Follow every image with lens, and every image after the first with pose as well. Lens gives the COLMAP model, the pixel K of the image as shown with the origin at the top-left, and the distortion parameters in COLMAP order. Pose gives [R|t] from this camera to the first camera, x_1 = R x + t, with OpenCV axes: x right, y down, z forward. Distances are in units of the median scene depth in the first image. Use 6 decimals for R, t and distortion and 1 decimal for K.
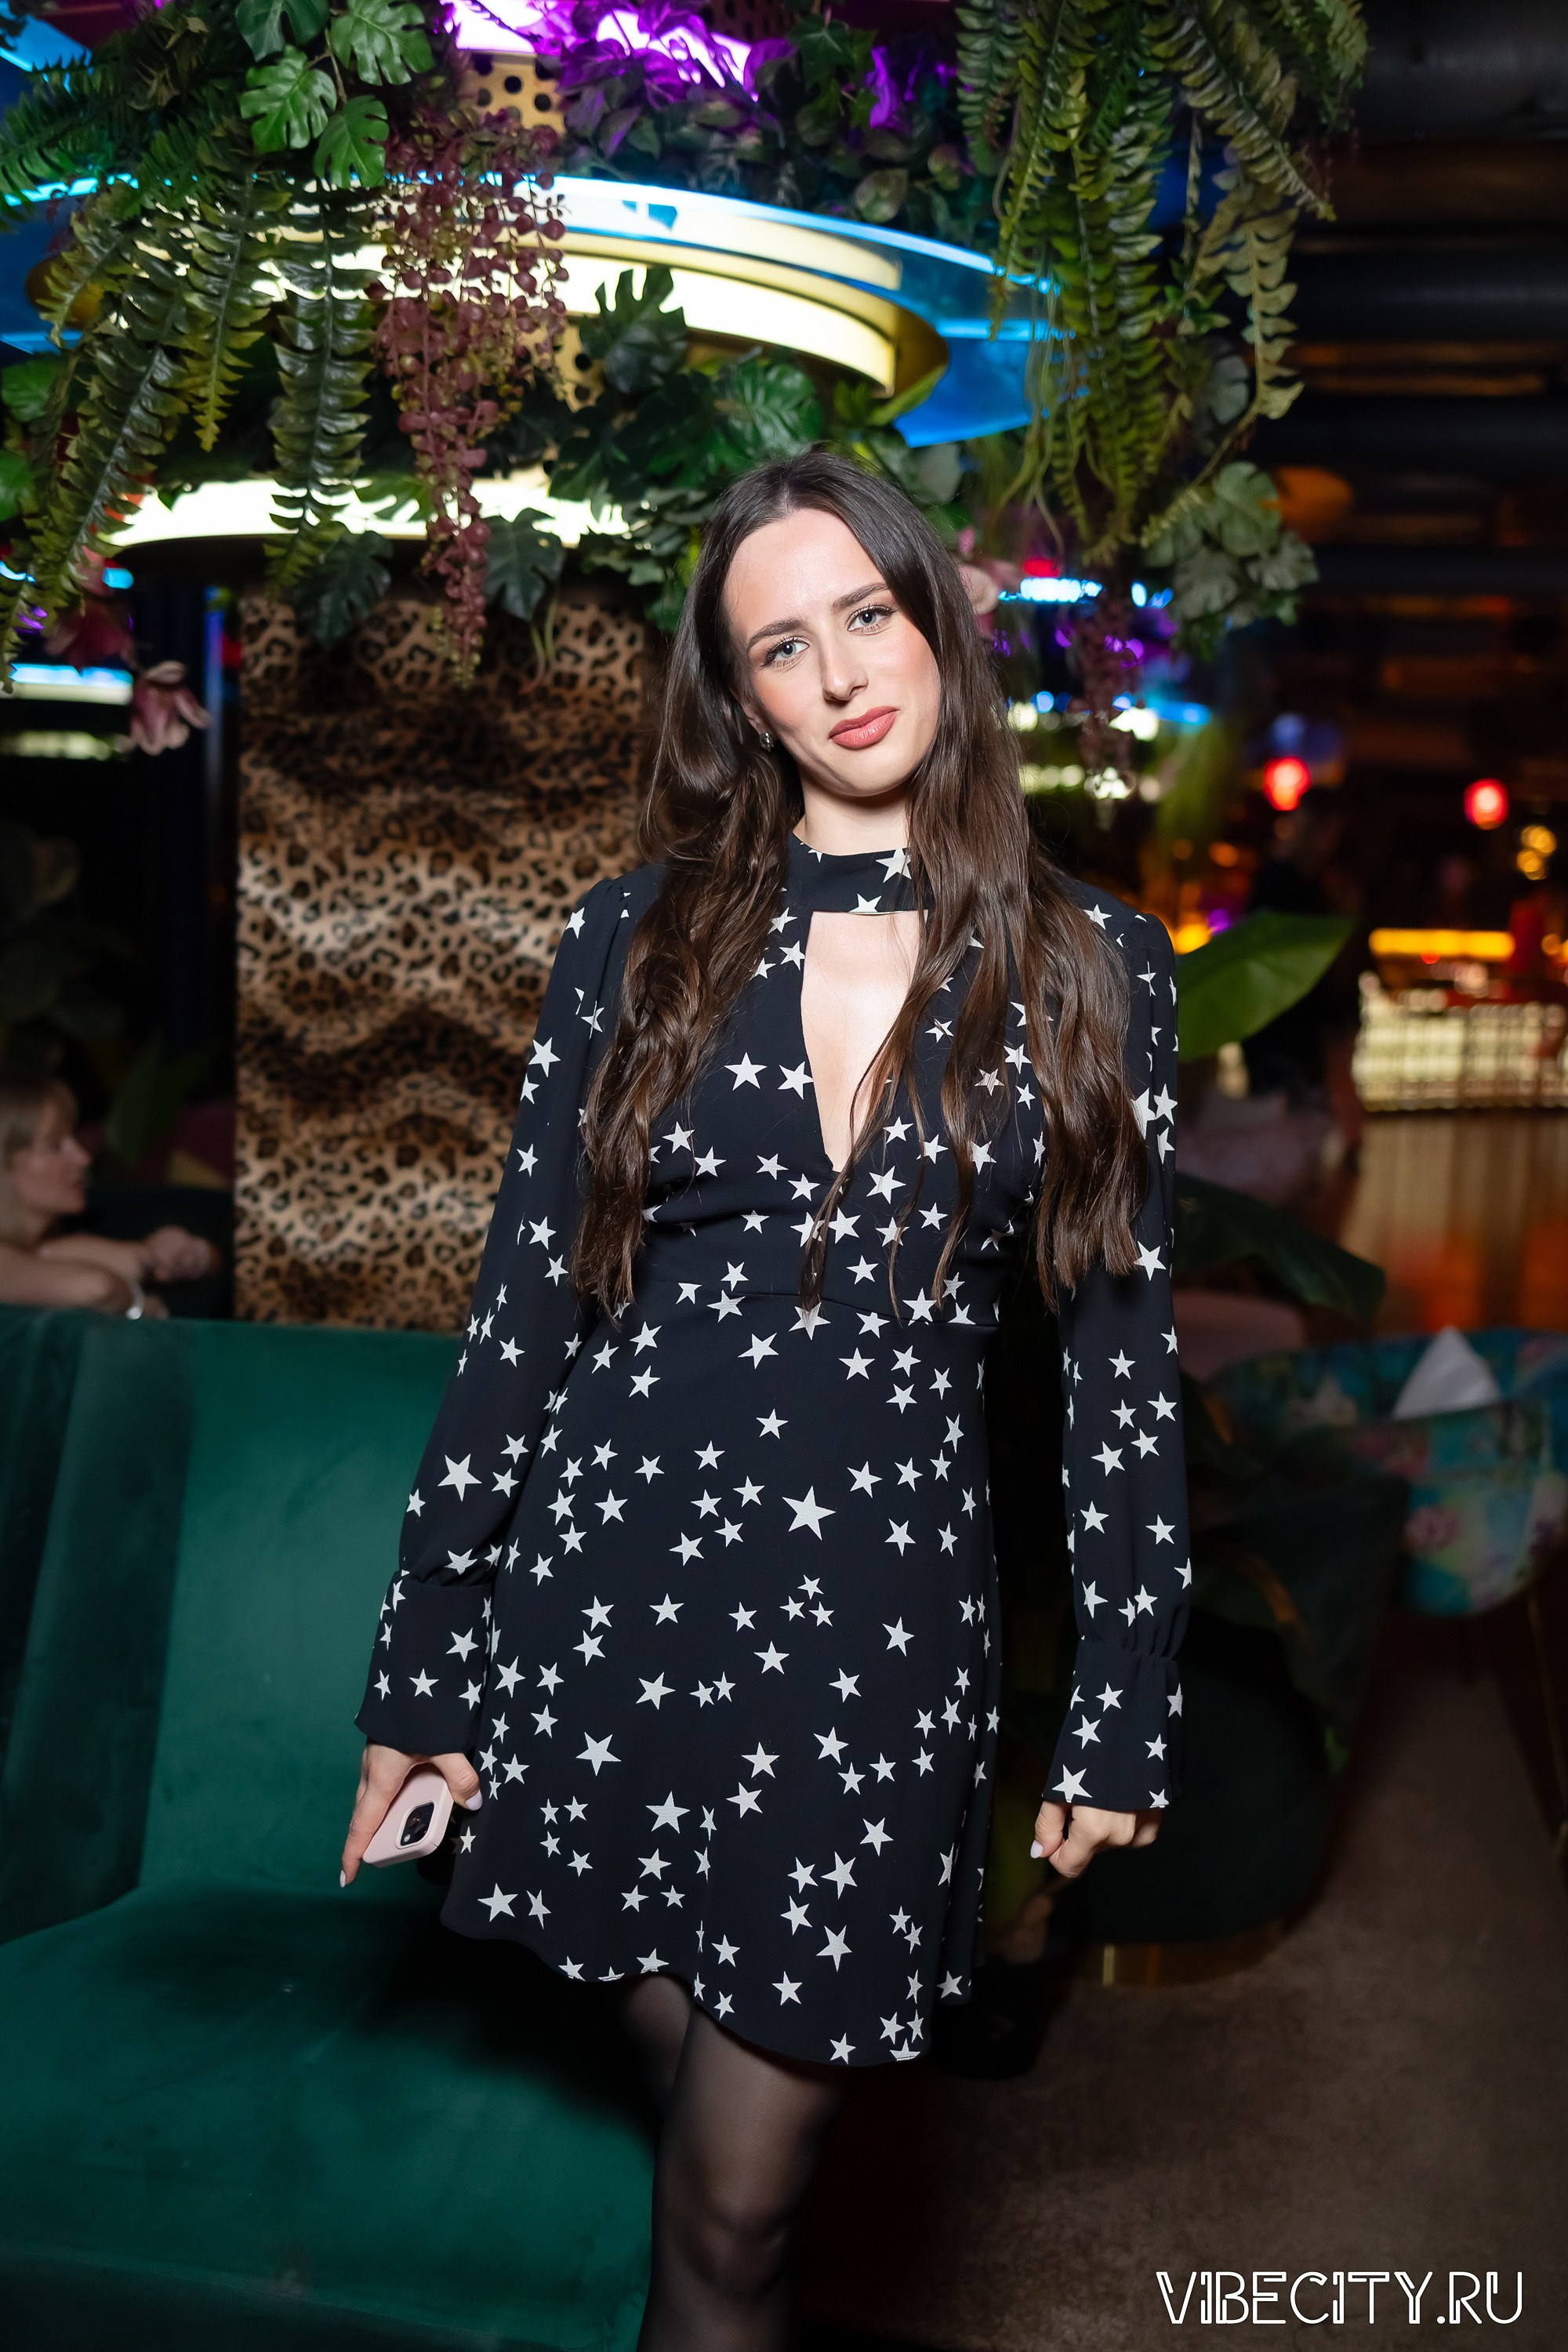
lens RADIAL K [[2299.6, 0, 784.0], [0, 2299.6, 1176.0], [0, 0, 1]] dist [0.013541, 0.001996]
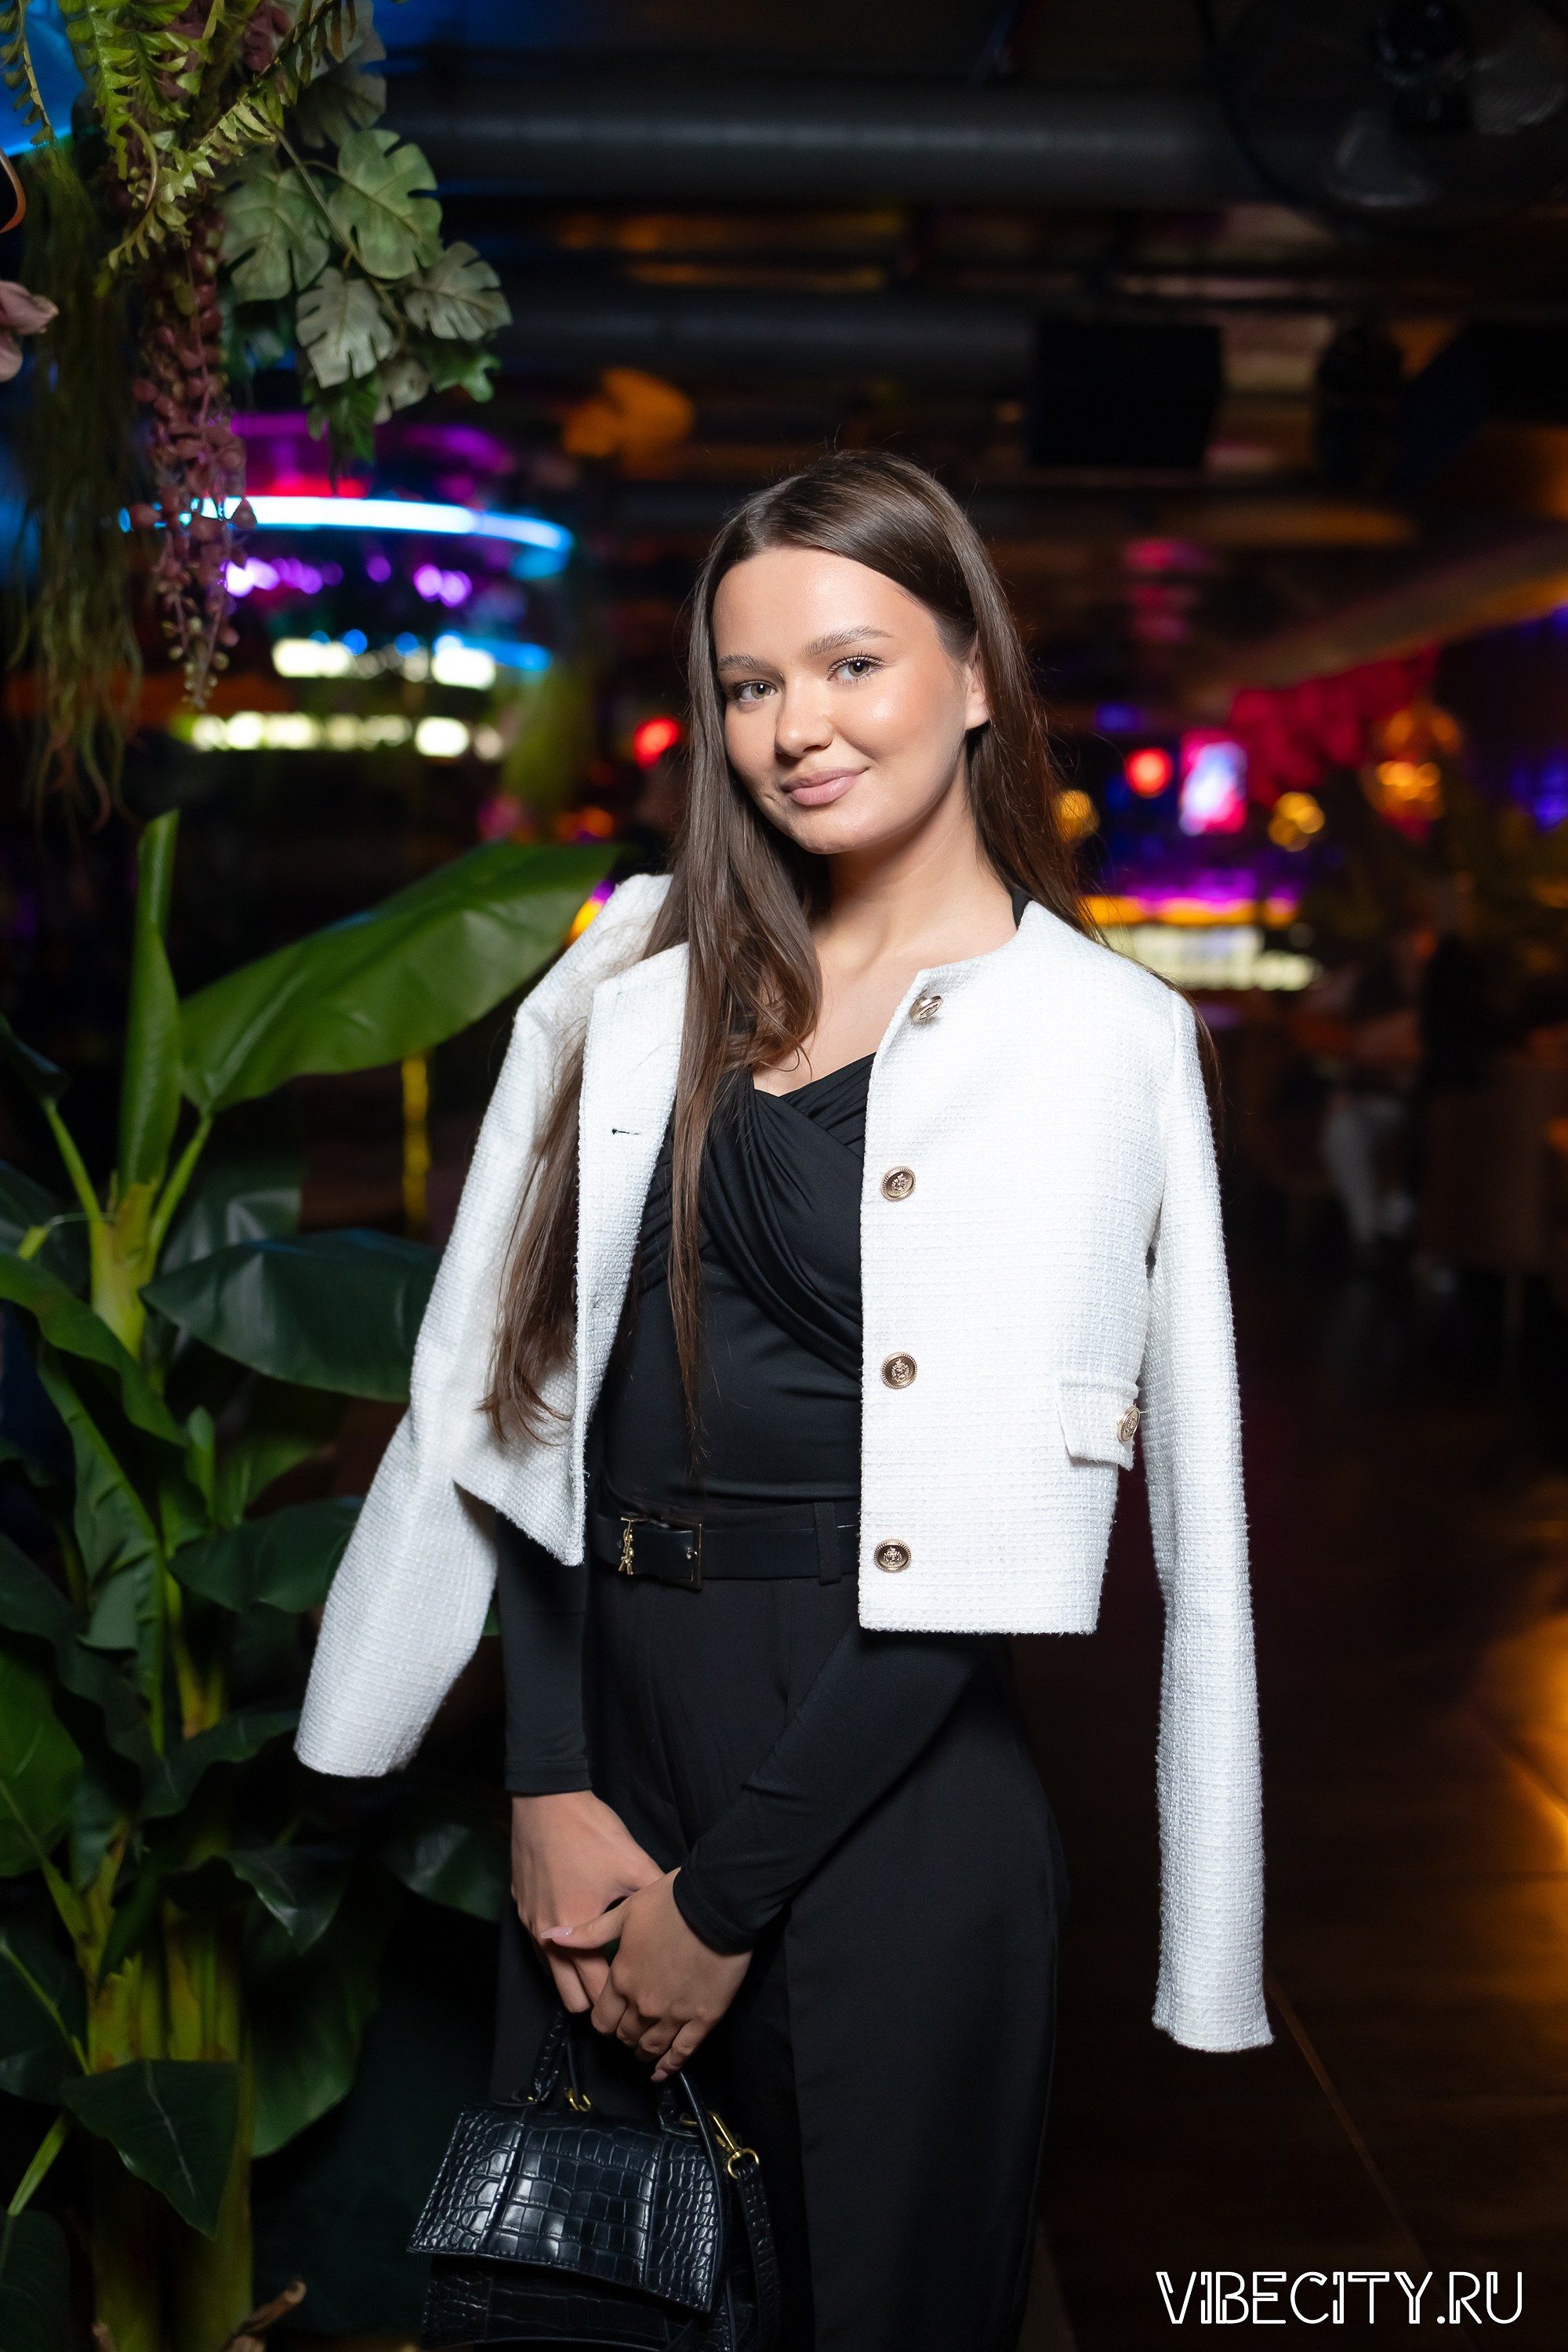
lens RADIAL K [[2344.2, 0, 784.0], [0, 2344.2, 1176.0], [0, 0, 1]] dist [-0.013290, -0.020222]
pose [[0.967687, -0.058333, 0.245314, 0.149320], [0.057168, 0.998294, 0.011874, -0.026195], [-0.245588, 0.002534, 0.969371, 0.393624]]
